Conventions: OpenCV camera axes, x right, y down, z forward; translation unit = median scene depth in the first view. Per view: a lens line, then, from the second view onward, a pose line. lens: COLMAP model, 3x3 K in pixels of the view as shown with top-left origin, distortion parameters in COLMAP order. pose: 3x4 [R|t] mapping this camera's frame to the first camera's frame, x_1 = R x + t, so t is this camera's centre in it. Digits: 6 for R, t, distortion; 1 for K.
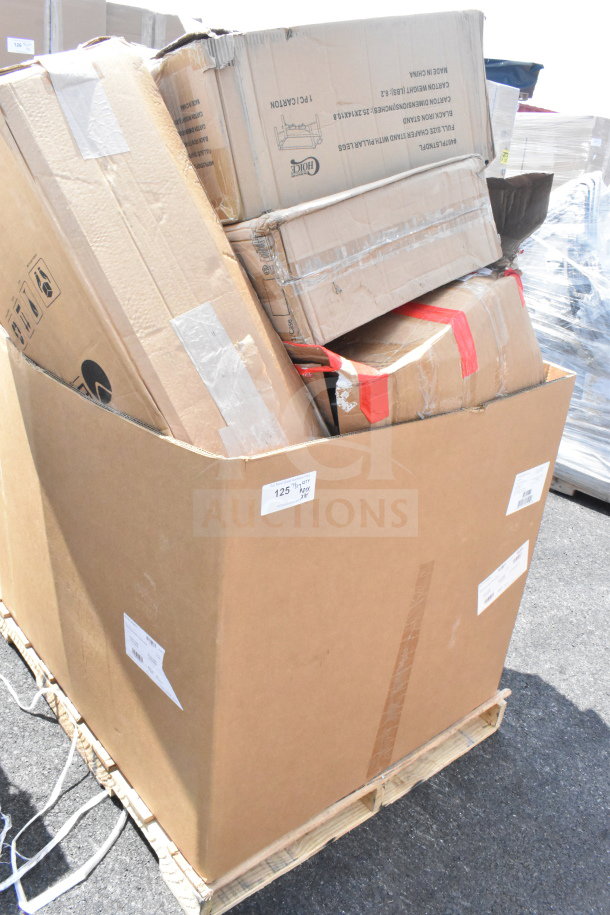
lens RADIAL K [[722.7, 0, 305.0], [0, 722.7, 457.5], [0, 0, 1]] dist [-0.095411, 0.017331]
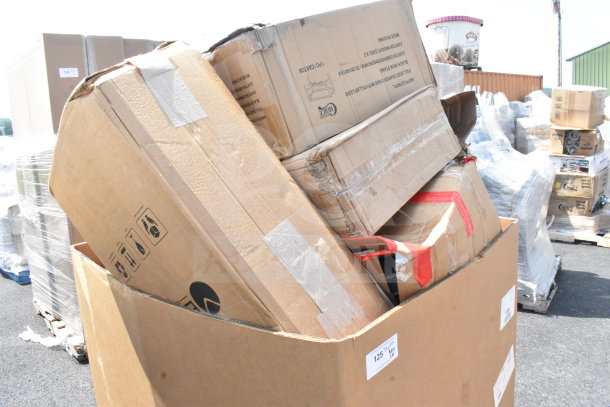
lens RADIAL K [[481.8, 0, 317.7], [0, 481.8, 195.2], [0, 0, 1]] dist [-0.095411, 0.017331]
pose [[0.975776, -0.178888, 0.125939, -0.176464], [0.203304, 0.954082, -0.219989, -0.054926], [-0.080803, 0.240263, 0.967339, 0.151427]]
